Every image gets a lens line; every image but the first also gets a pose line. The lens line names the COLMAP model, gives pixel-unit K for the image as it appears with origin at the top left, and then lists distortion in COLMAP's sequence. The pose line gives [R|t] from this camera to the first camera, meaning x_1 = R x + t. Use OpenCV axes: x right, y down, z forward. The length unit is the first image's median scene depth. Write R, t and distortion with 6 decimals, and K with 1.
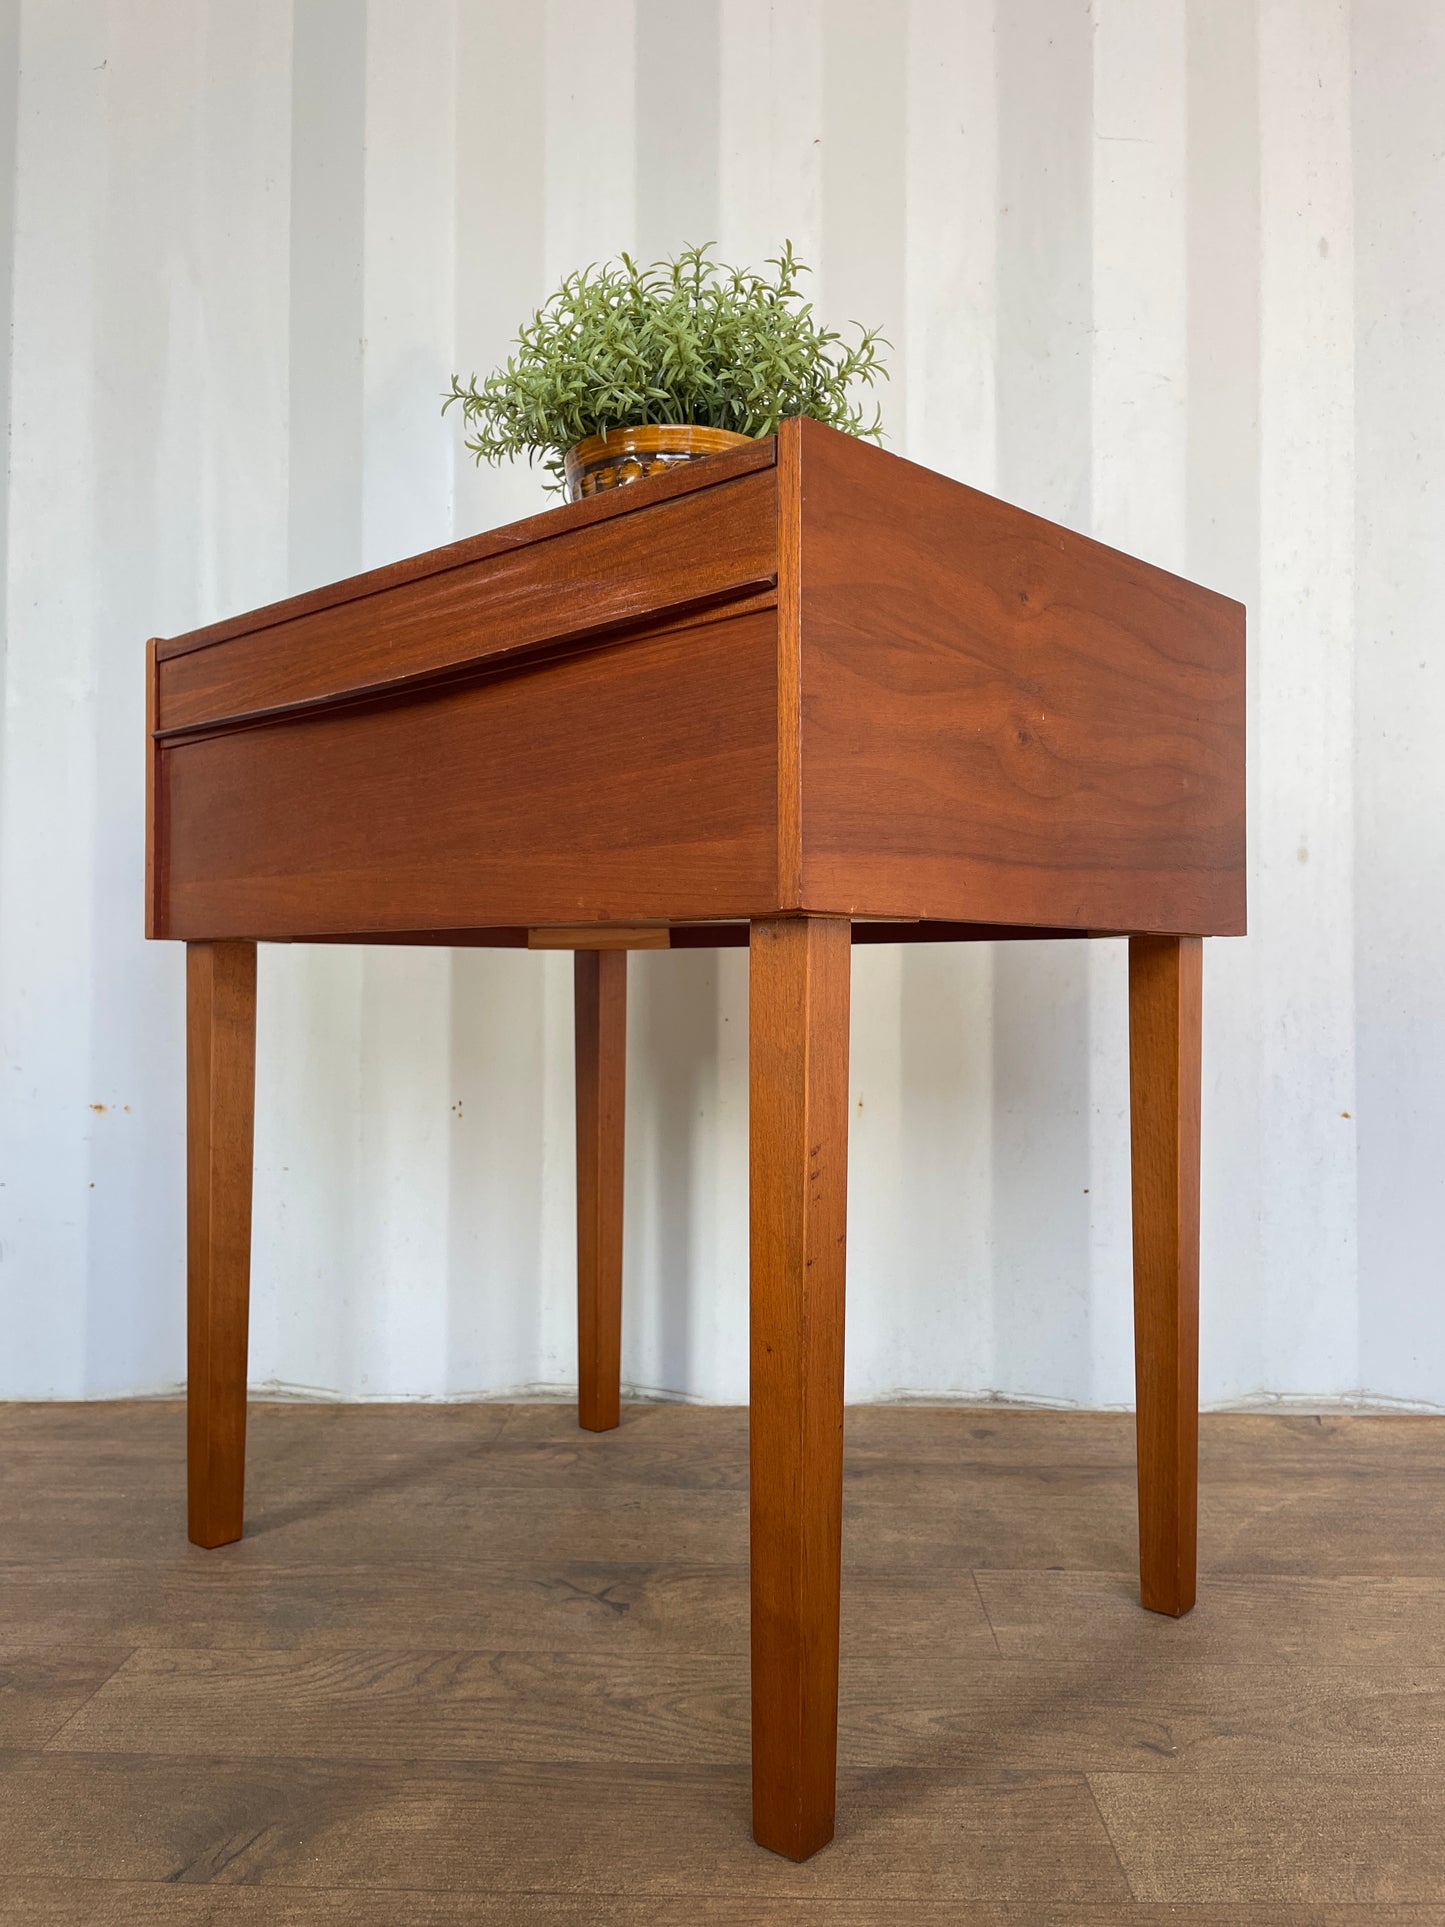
lens RADIAL K [[1466.1, 0, 723.8], [0, 1466.1, 954.8], [0, 0, 1]] dist [0.087612, -0.124777]
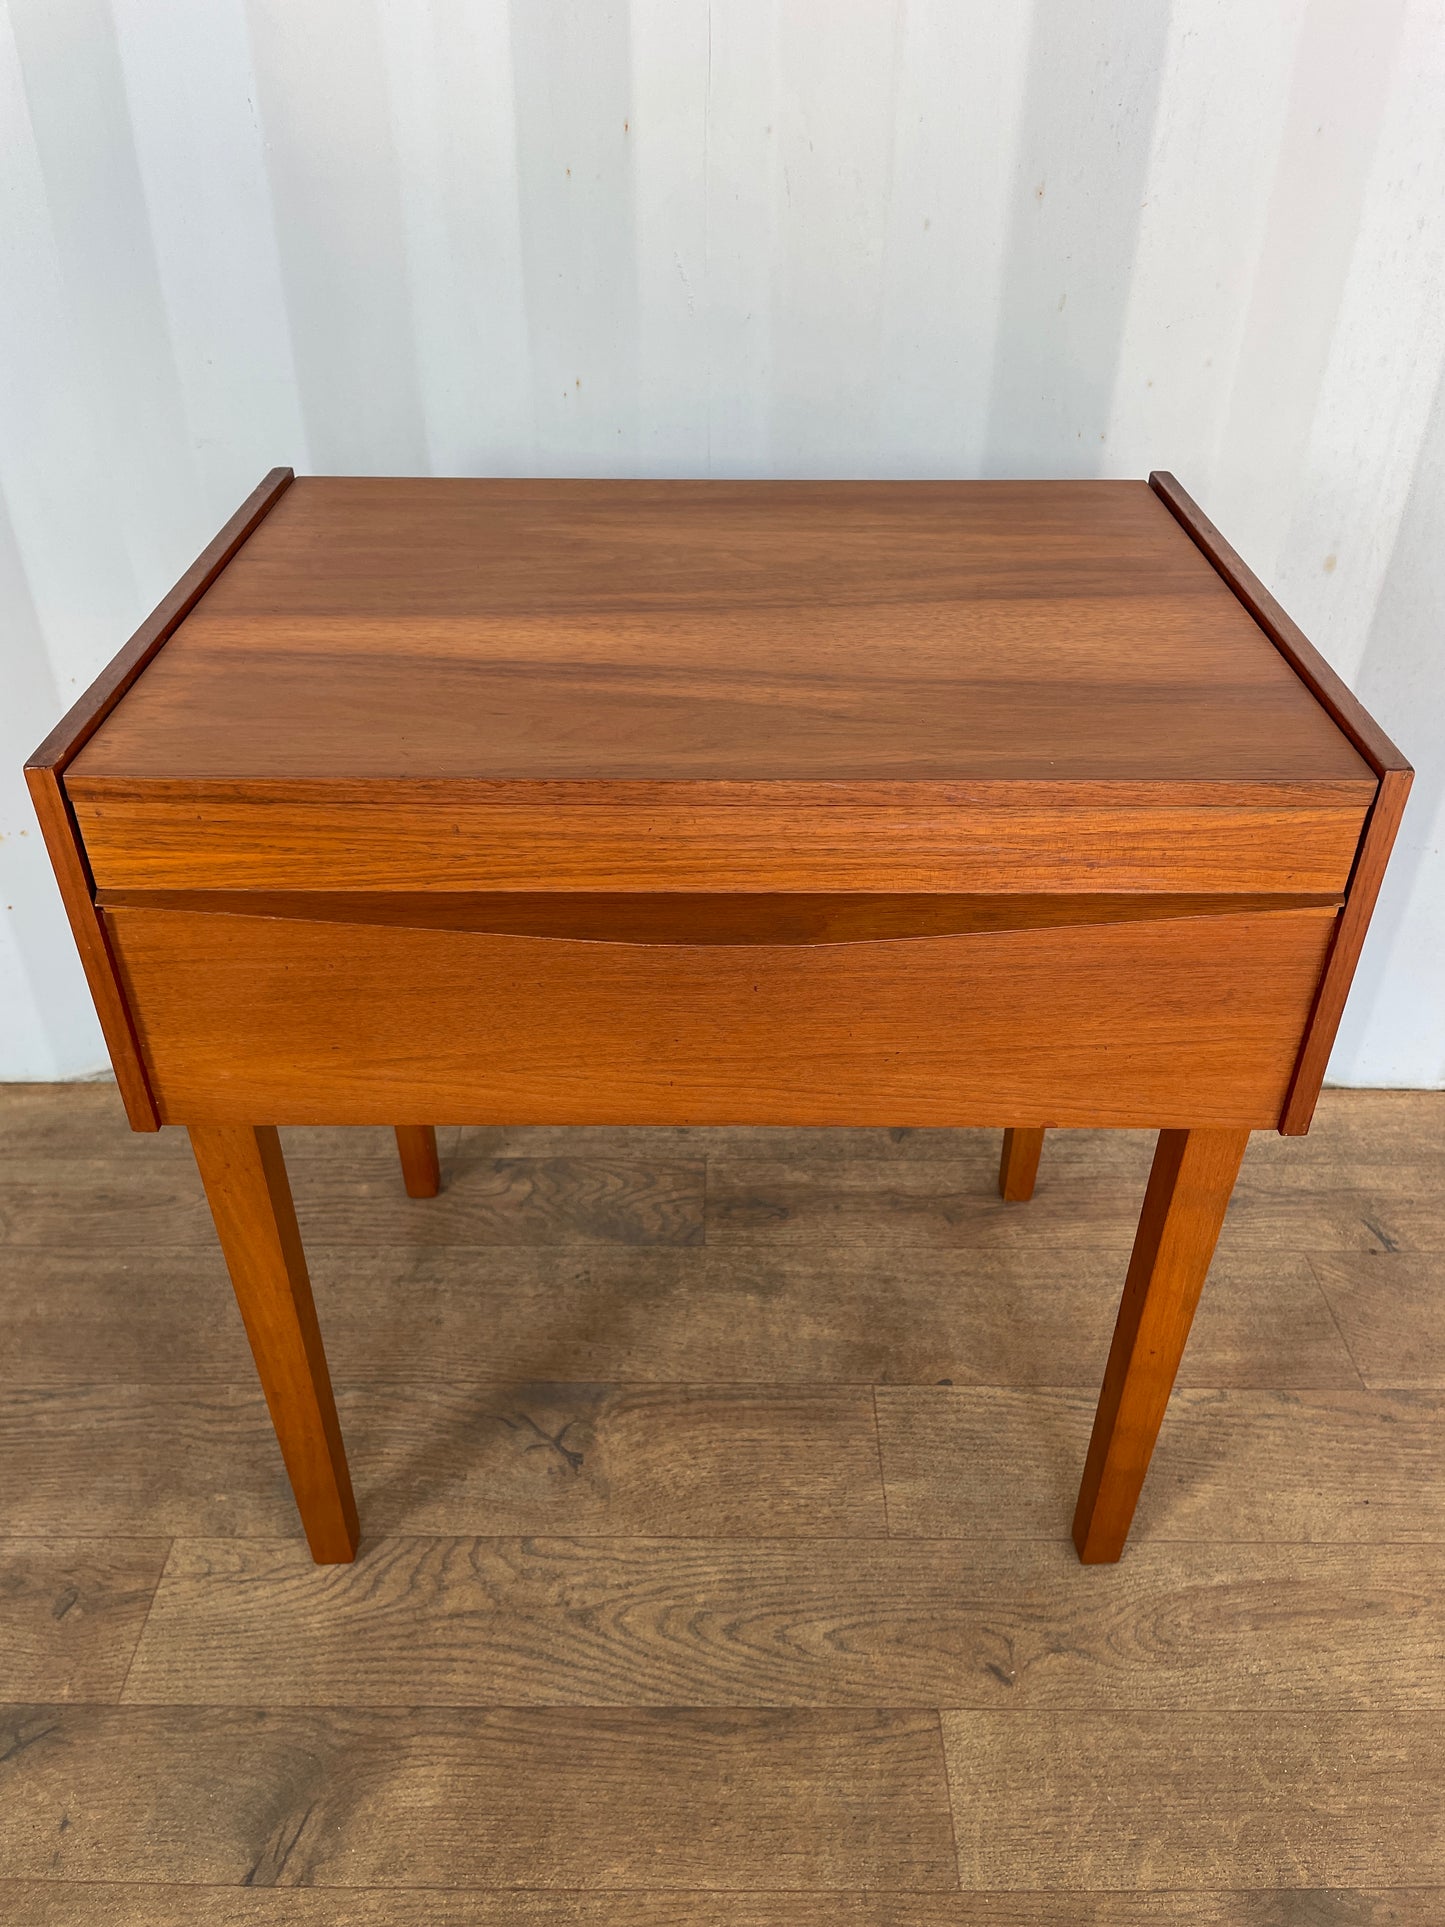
lens RADIAL K [[1464.7, 0, 718.5], [0, 1464.7, 957.2], [0, 0, 1]] dist [0.089499, -0.126707]
pose [[0.999667, -0.013091, 0.022252, 0.025662], [-0.002532, 0.808026, 0.589142, -0.623423], [-0.025693, -0.589002, 0.807723, 0.293976]]
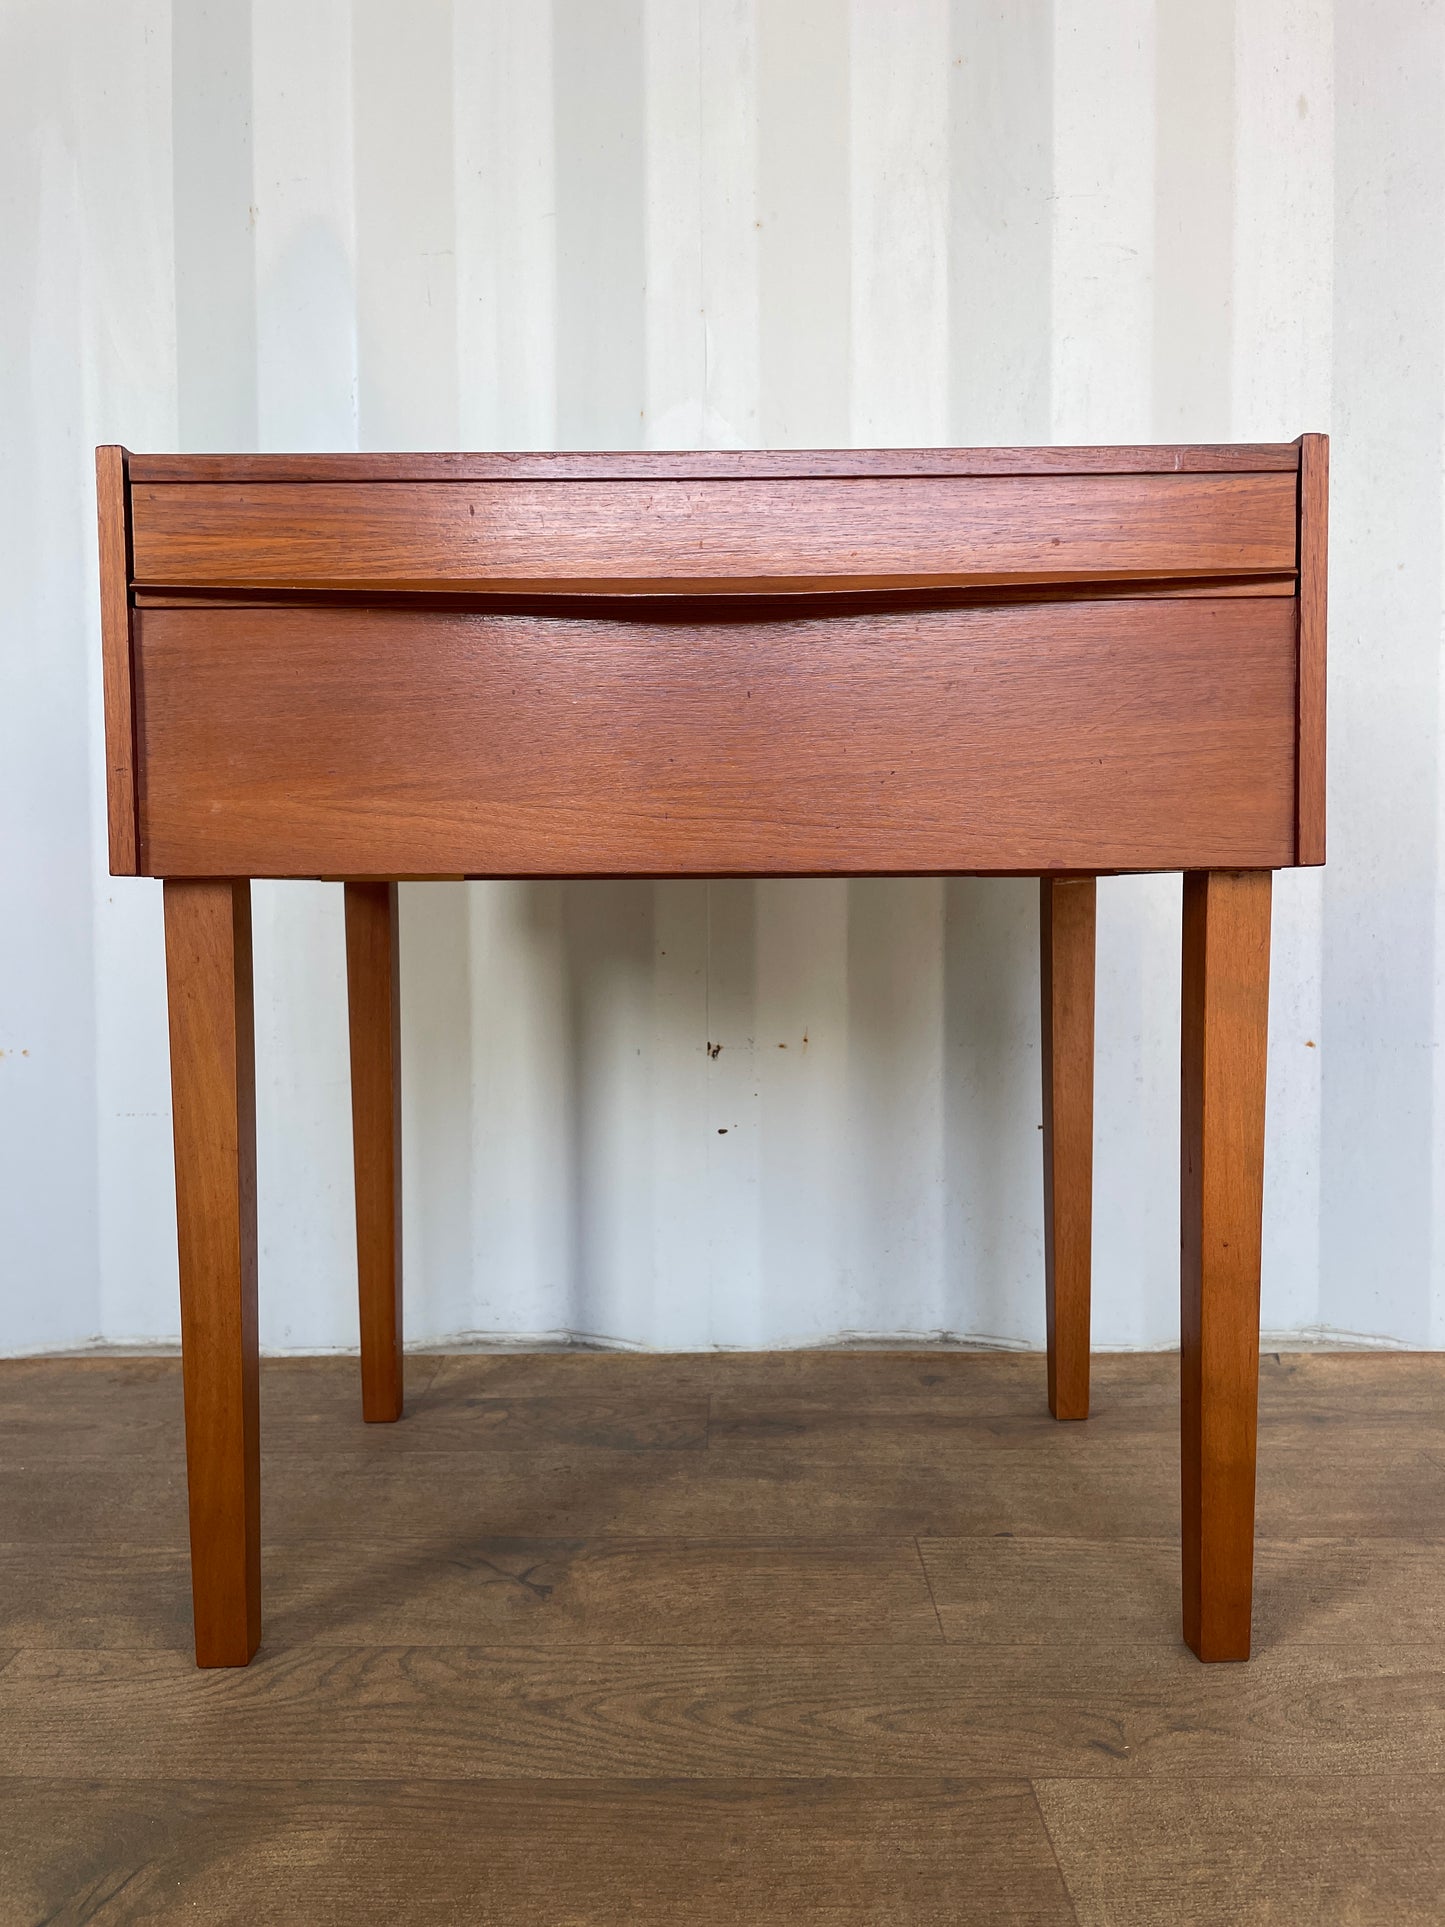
lens RADIAL K [[1464.7, 0, 718.5], [0, 1464.7, 957.2], [0, 0, 1]] dist [0.089499, -0.126707]
pose [[0.999718, -0.010547, 0.021263, 0.027312], [0.009112, 0.997746, 0.066483, -0.024124], [-0.021916, -0.066271, 0.997561, 0.091395]]
